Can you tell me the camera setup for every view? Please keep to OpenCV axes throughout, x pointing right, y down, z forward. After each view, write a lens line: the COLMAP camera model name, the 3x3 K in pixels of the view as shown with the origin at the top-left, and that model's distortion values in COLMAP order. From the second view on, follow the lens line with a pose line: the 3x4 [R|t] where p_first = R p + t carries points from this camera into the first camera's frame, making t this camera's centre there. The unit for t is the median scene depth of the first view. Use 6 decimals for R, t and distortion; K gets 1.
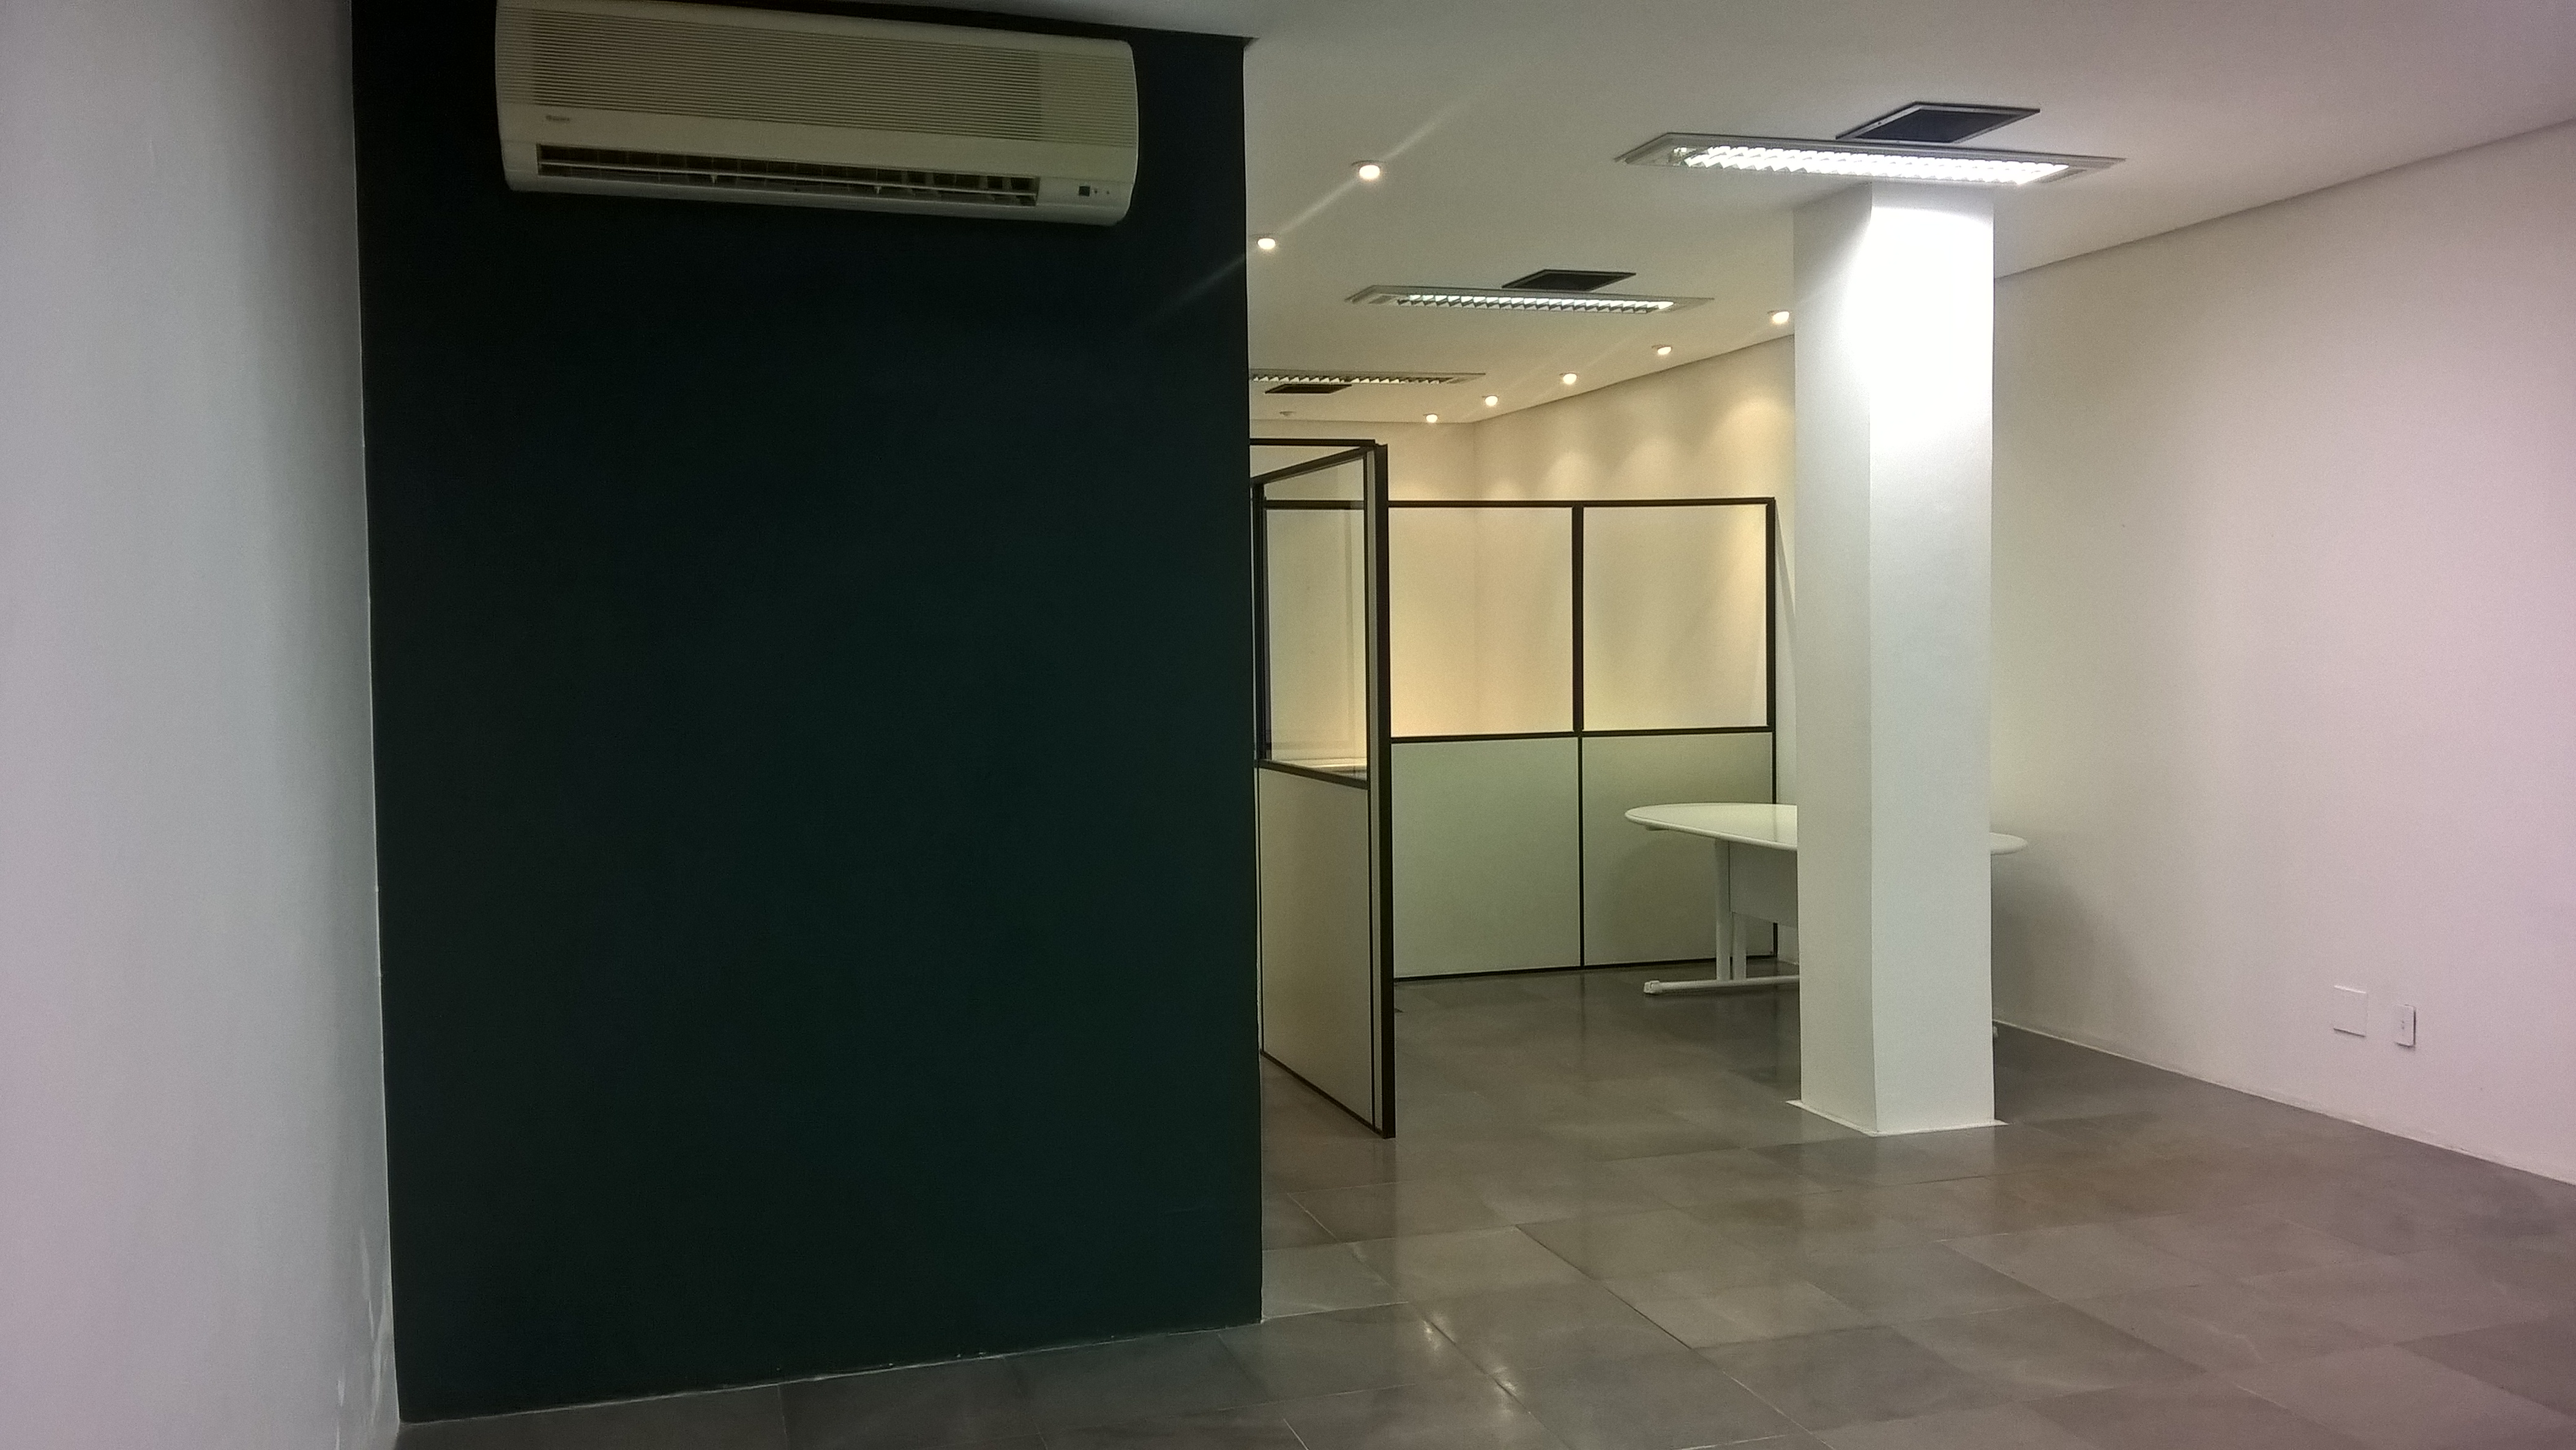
lens RADIAL K [[1984.3, 0, 1286.8], [0, 1984.3, 733.4], [0, 0, 1]] dist [0.062194, 0.000650]
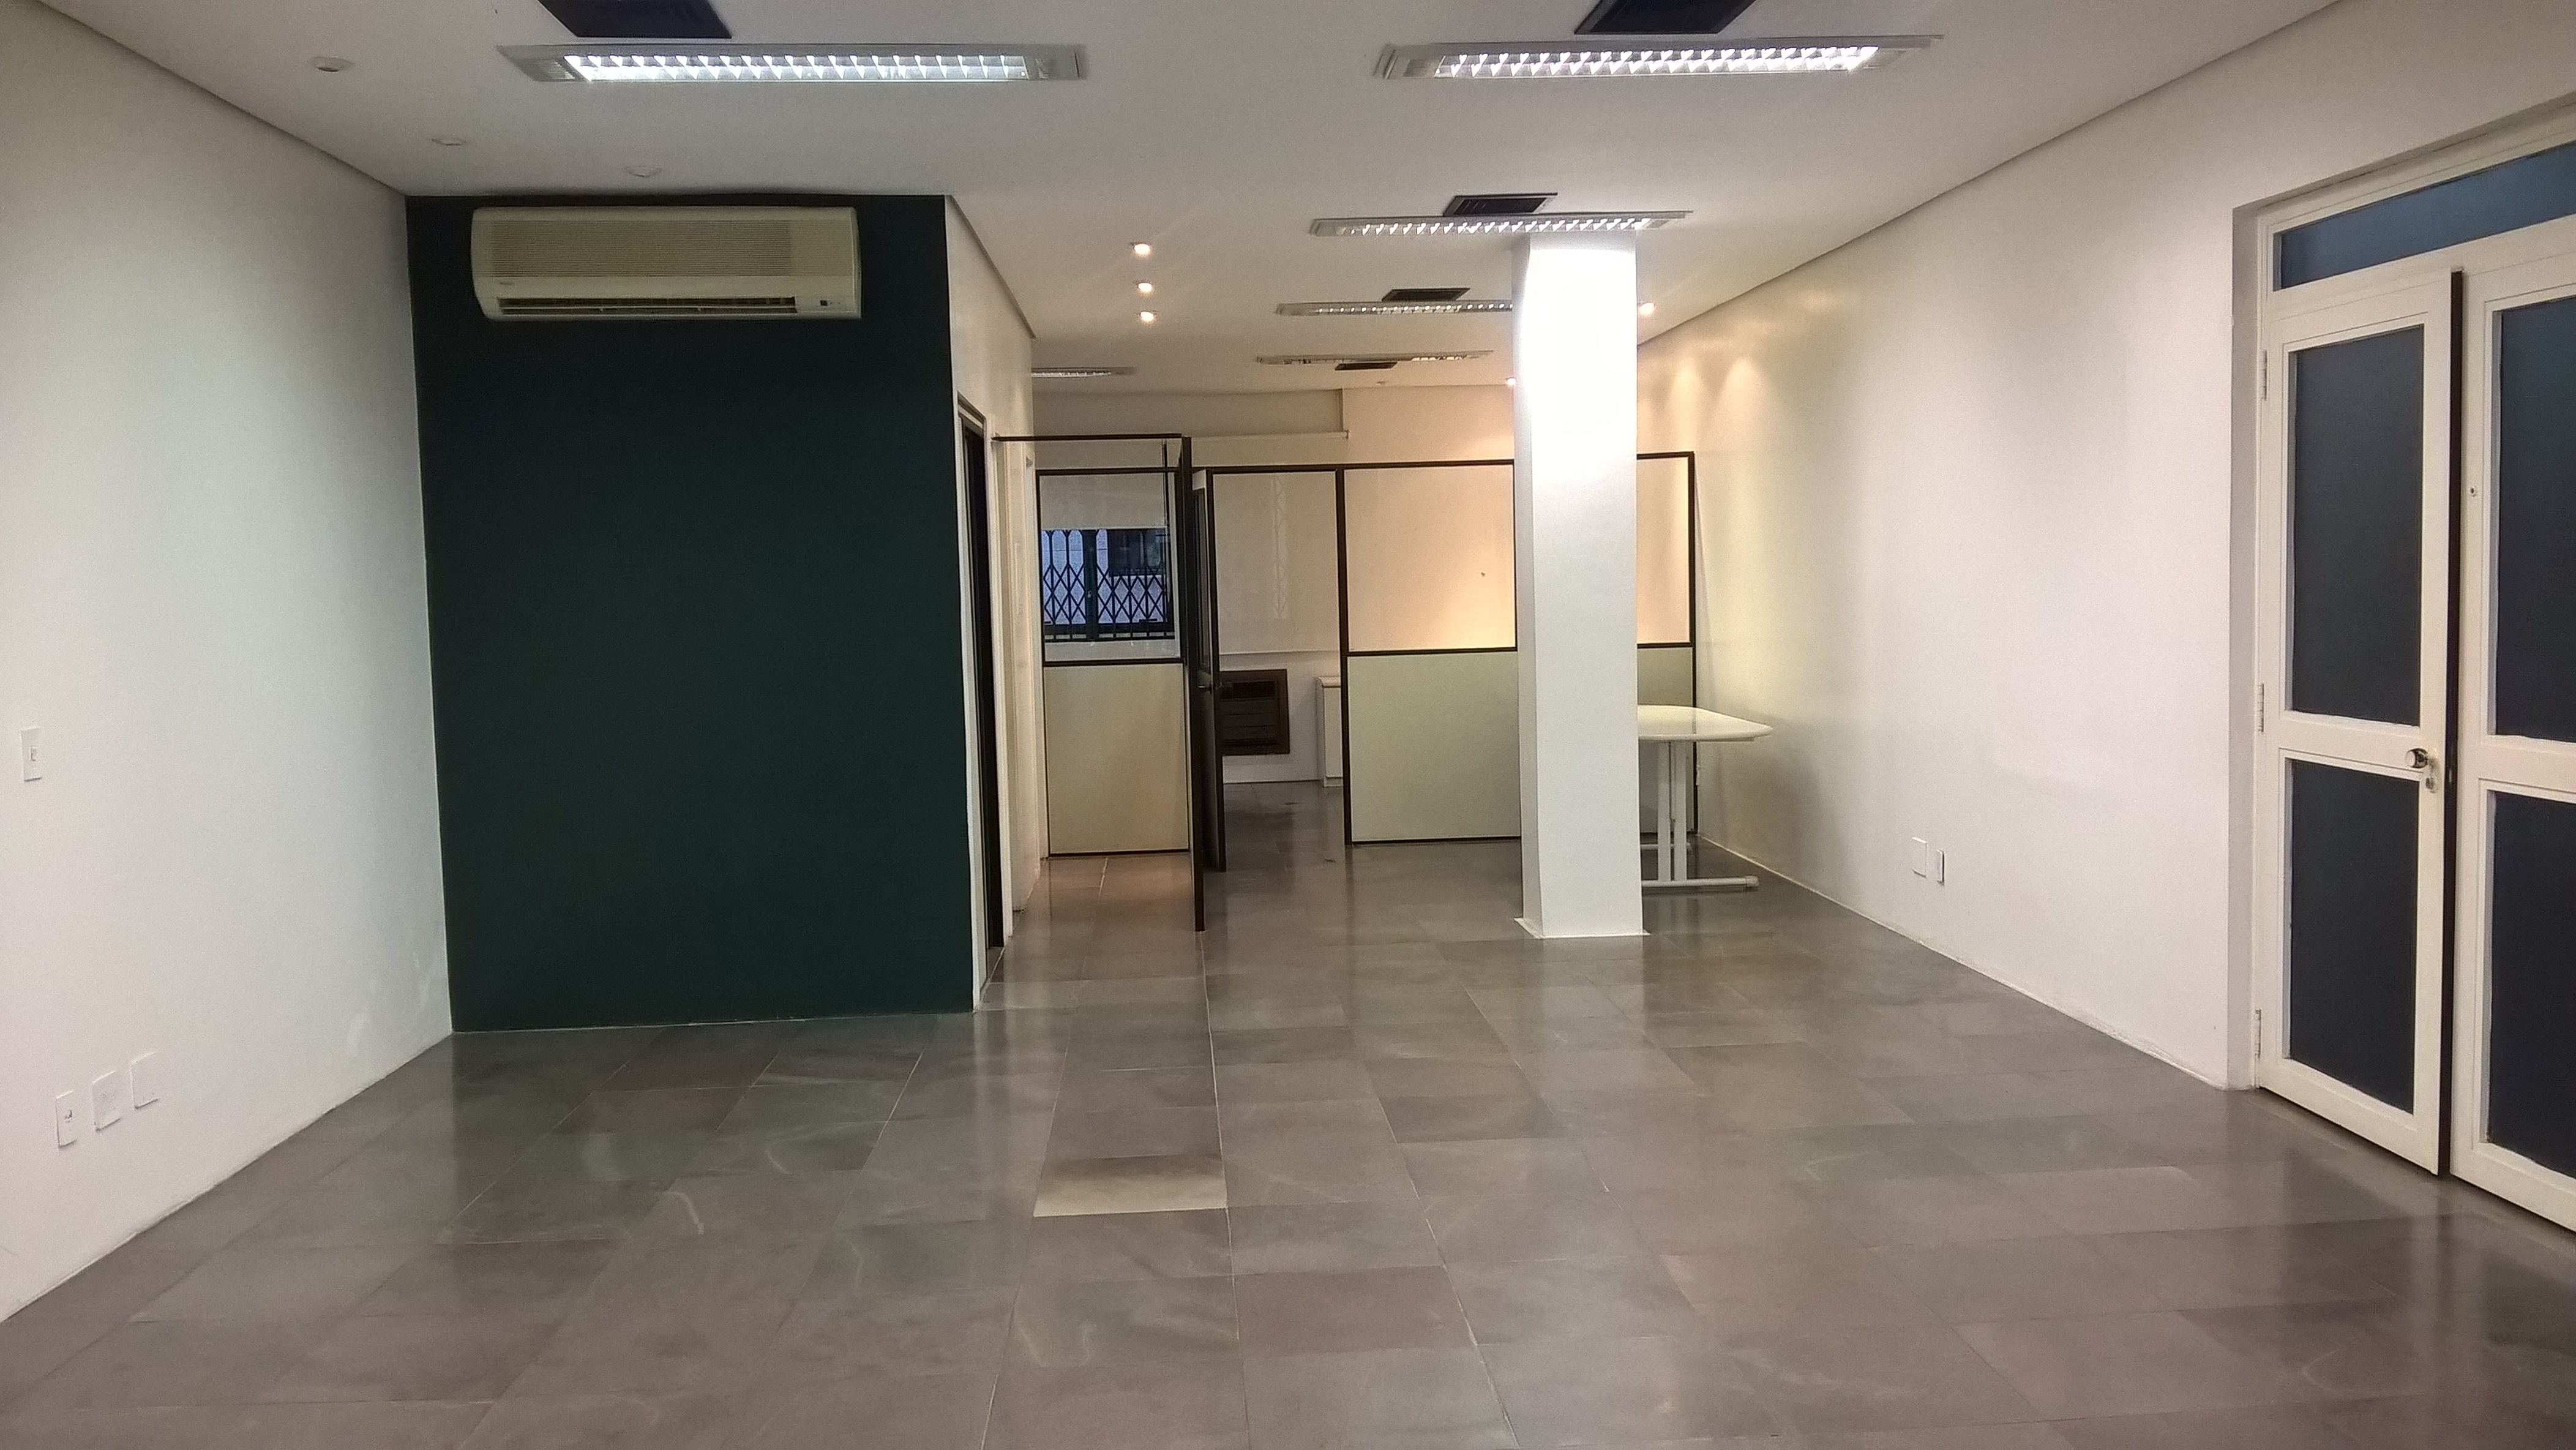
lens RADIAL K [[1976.2, 0, 1295.5], [0, 1976.2, 721.0], [0, 0, 1]] dist [0.120843, -0.232650]
pose [[0.975261, 0.002853, -0.221038, 0.594045], [0.002733, 0.999685, 0.024961, 0.027747], [0.221039, -0.024948, 0.974946, -0.478104]]
